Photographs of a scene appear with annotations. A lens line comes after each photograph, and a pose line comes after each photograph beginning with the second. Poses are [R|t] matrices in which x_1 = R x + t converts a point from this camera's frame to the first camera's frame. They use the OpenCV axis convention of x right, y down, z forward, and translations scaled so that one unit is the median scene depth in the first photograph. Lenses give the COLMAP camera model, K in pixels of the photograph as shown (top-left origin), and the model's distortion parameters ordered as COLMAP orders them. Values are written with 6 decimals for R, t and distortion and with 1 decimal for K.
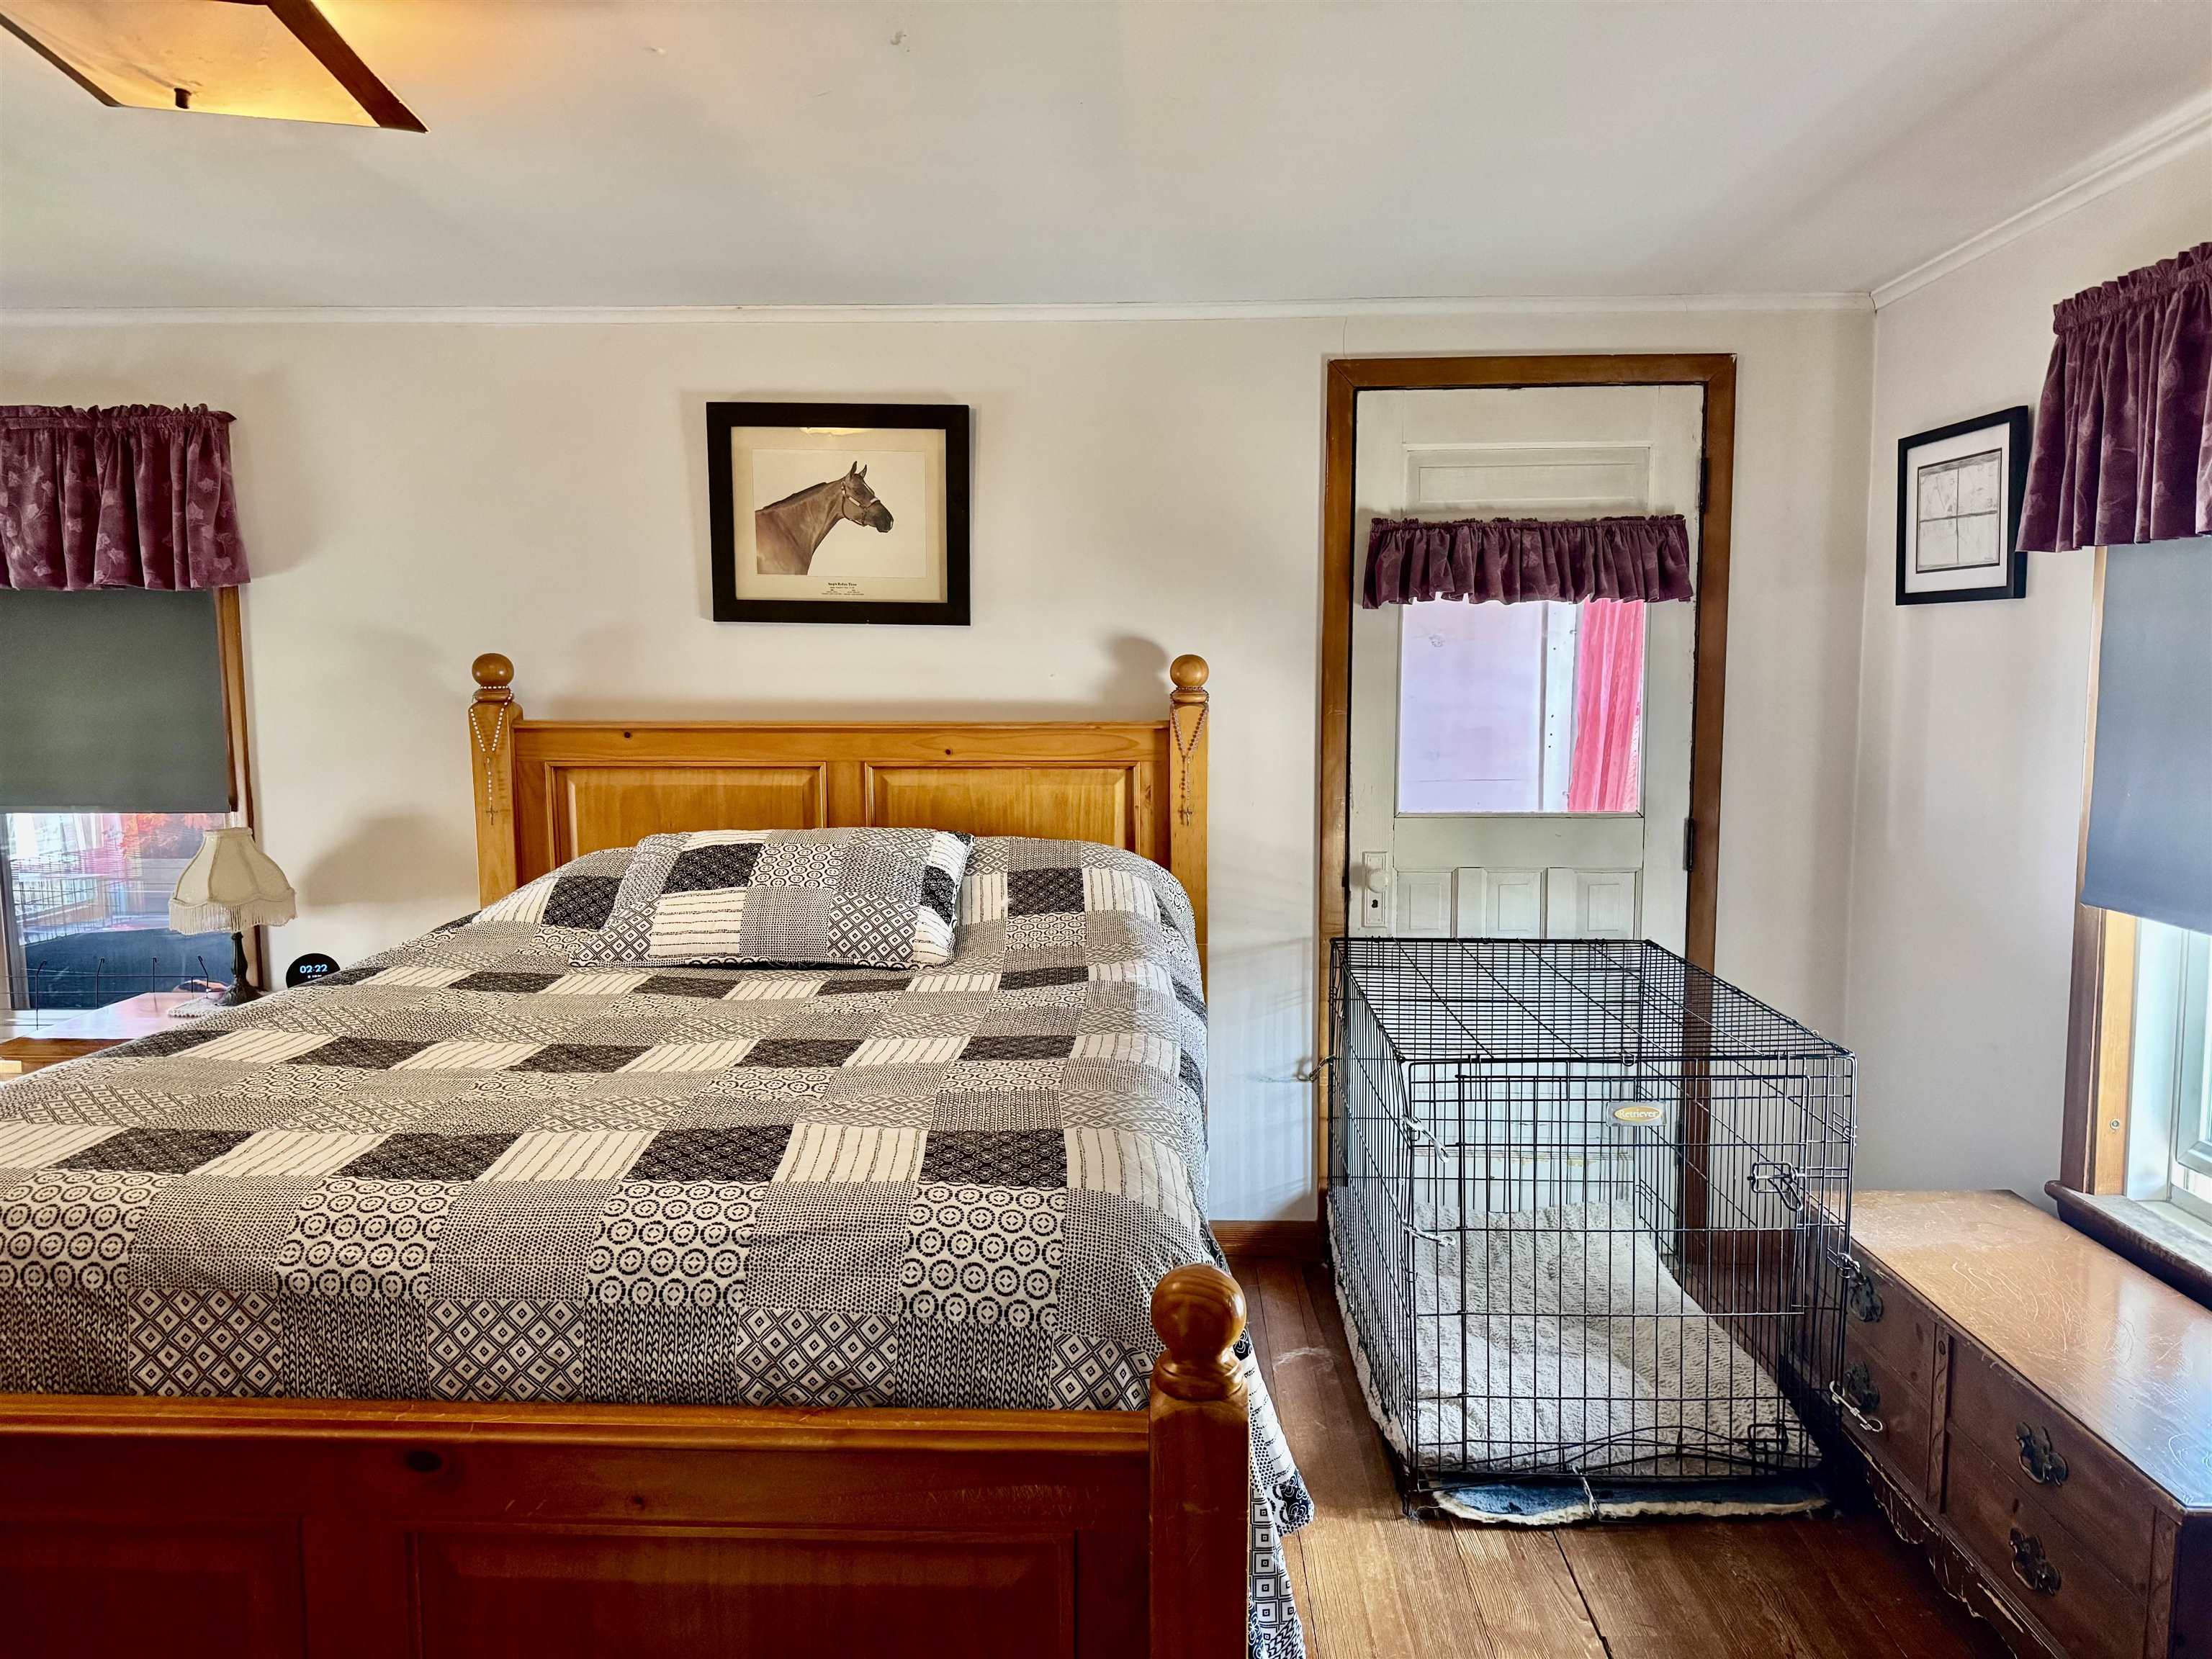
lens RADIAL K [[1549.8, 0, 1105.2], [0, 1549.8, 837.9], [0, 0, 1]] dist [0.070082, -0.091426]
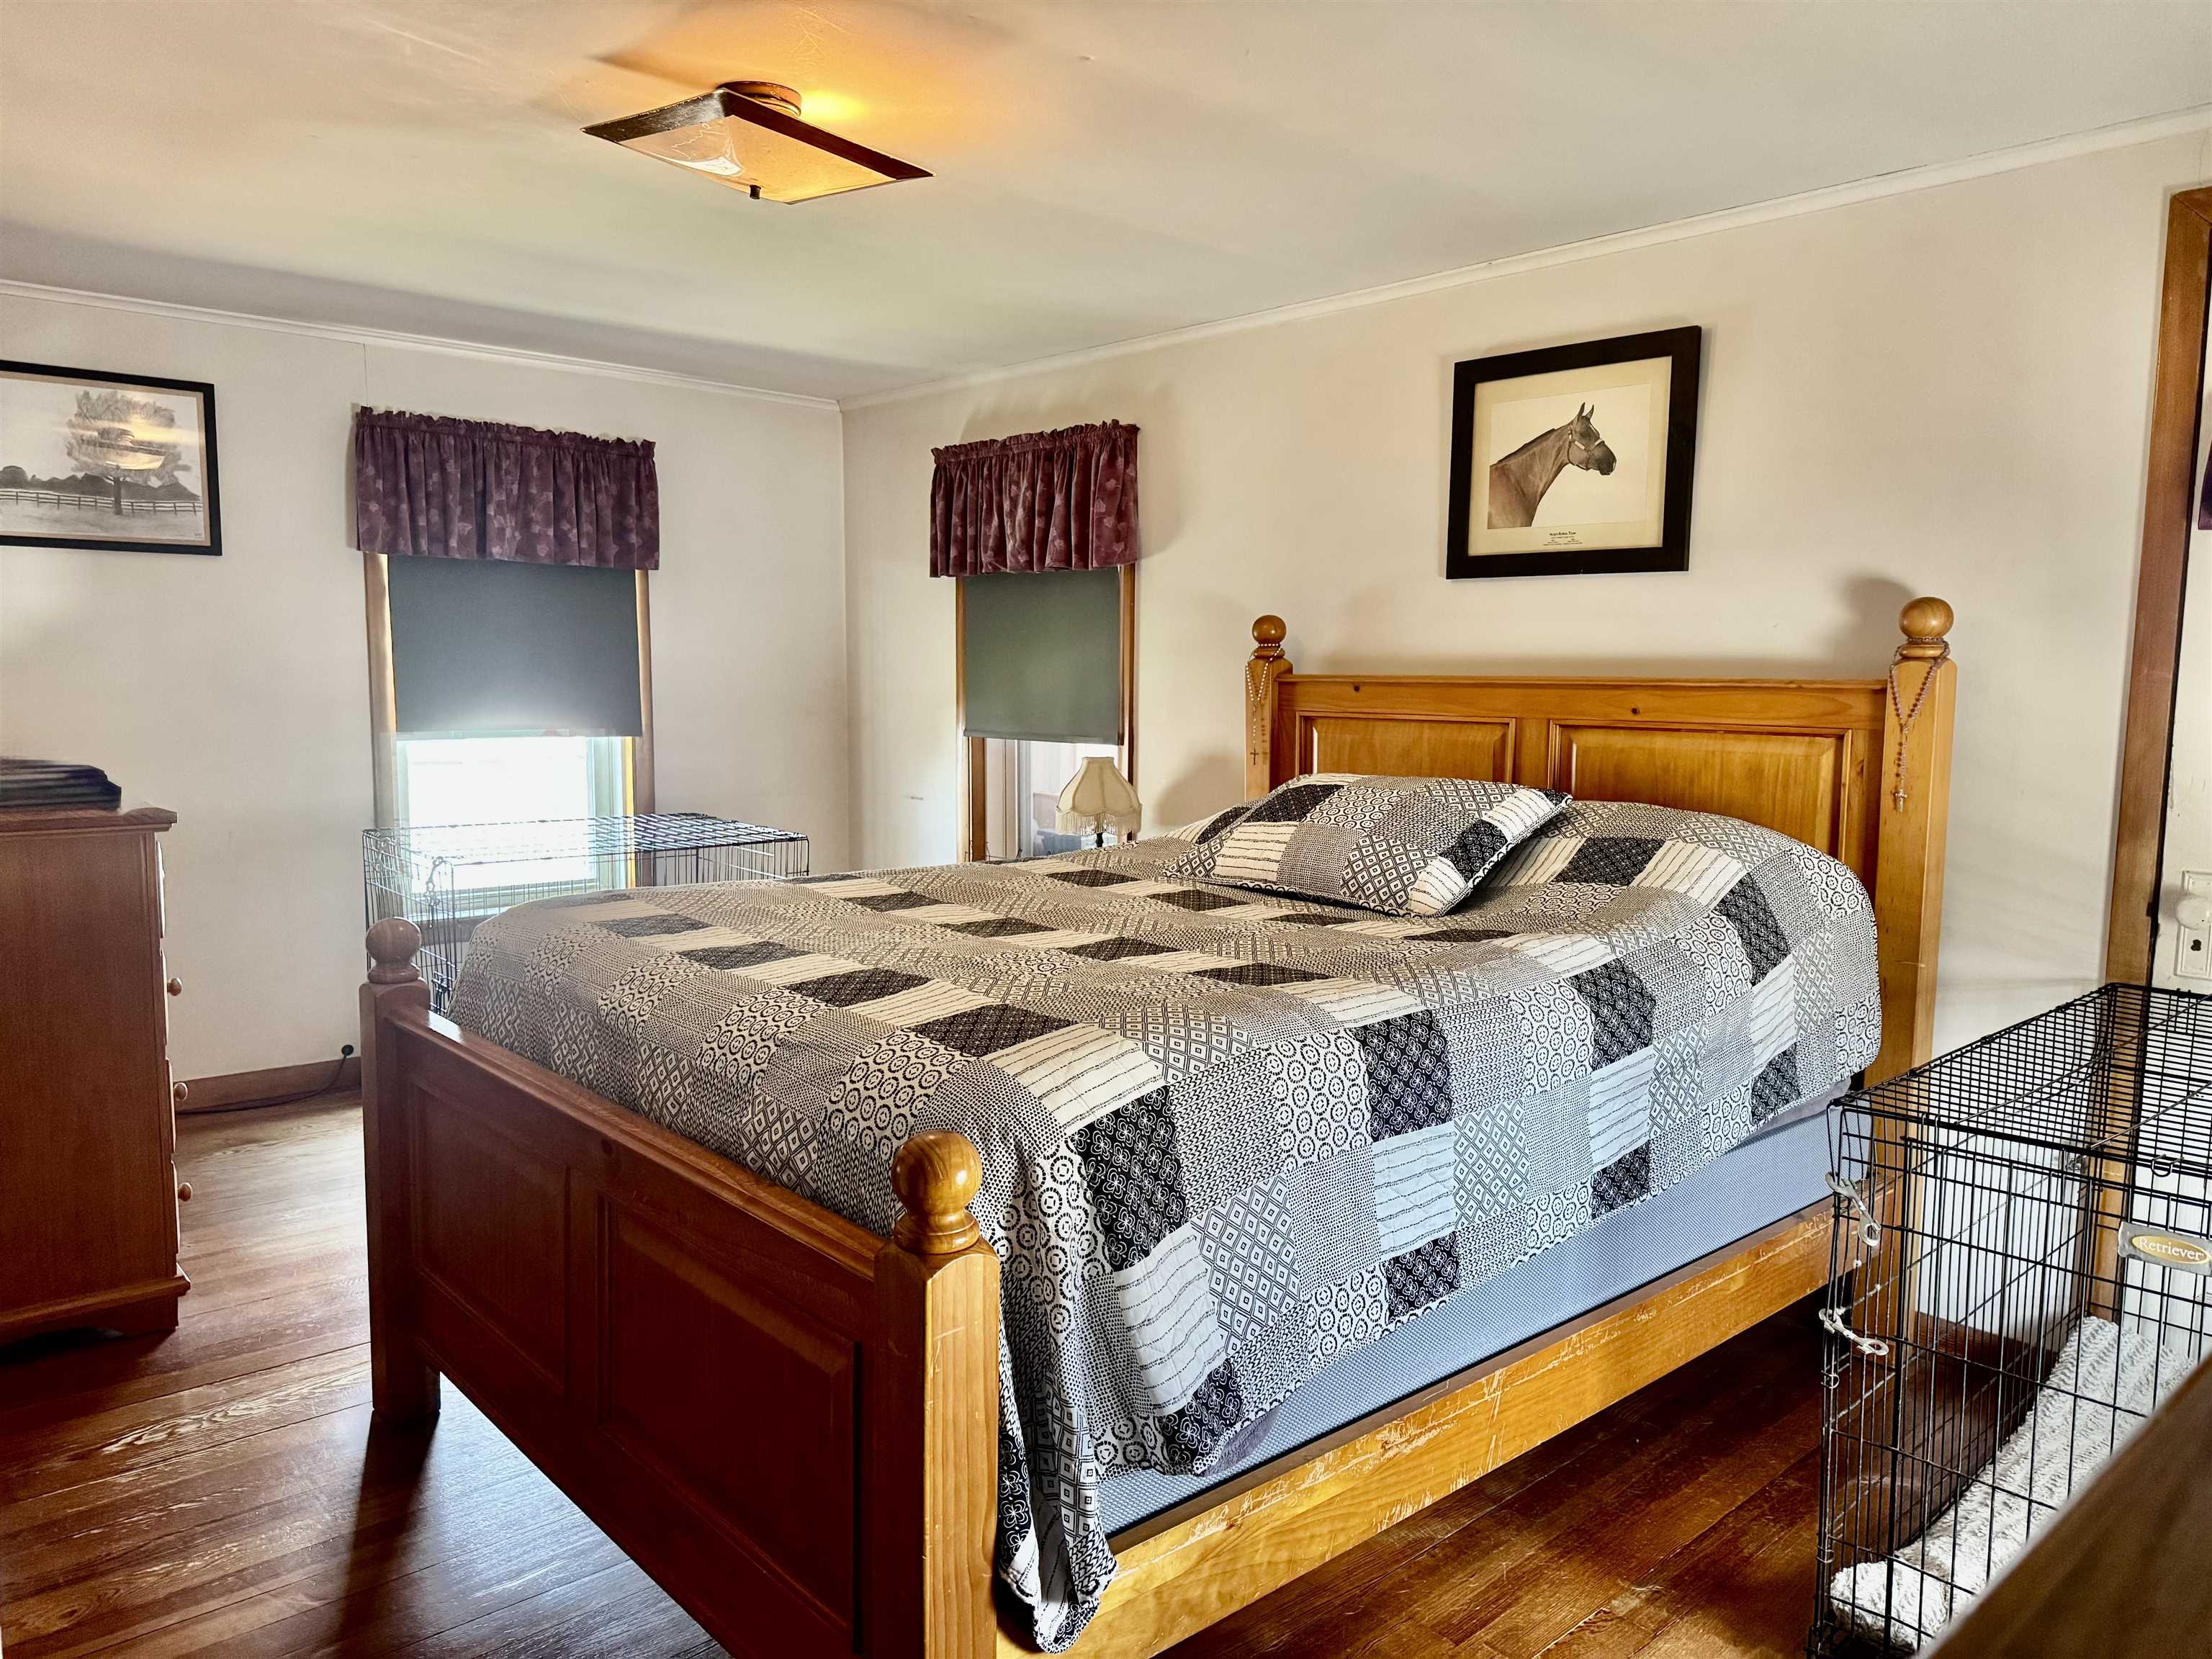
lens RADIAL K [[1549.8, 0, 1092.3], [0, 1549.8, 842.7], [0, 0, 1]] dist [0.070082, -0.091426]
pose [[0.681680, 0.091437, -0.725914, 0.352282], [-0.089470, 0.995132, 0.041330, 0.011856], [0.726159, 0.036774, 0.686543, 0.140620]]
